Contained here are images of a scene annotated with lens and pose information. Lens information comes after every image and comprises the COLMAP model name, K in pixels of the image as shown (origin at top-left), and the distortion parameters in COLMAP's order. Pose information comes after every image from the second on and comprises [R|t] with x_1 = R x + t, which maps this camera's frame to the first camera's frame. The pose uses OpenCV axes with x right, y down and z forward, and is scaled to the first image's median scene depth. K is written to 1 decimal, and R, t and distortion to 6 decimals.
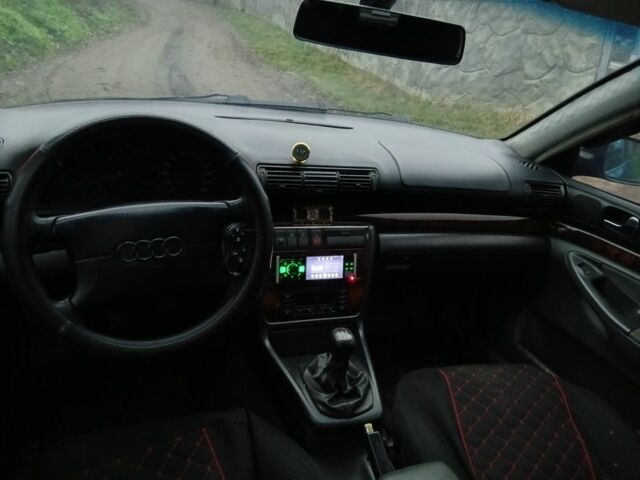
lens RADIAL K [[490.6, 0, 320.3], [0, 490.6, 238.8], [0, 0, 1]] dist [-0.012748, -0.014953]
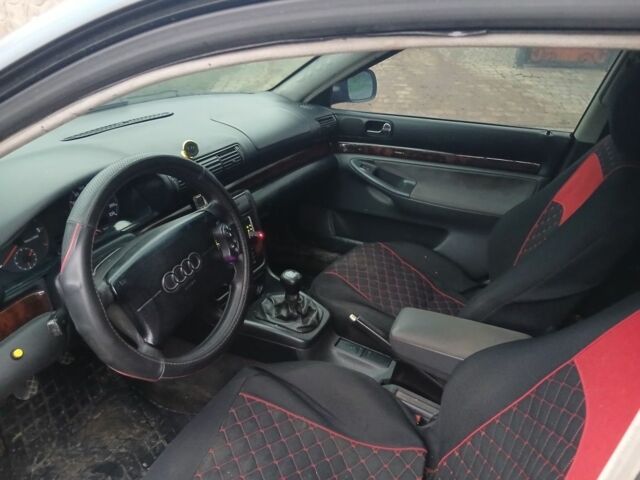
lens RADIAL K [[490.6, 0, 319.9], [0, 490.6, 240.2], [0, 0, 1]] dist [-0.012748, -0.014953]
pose [[0.705623, -0.405399, 0.581161, -0.496124], [0.321300, 0.914060, 0.247509, -0.147151], [-0.631556, 0.012079, 0.775236, -0.042710]]
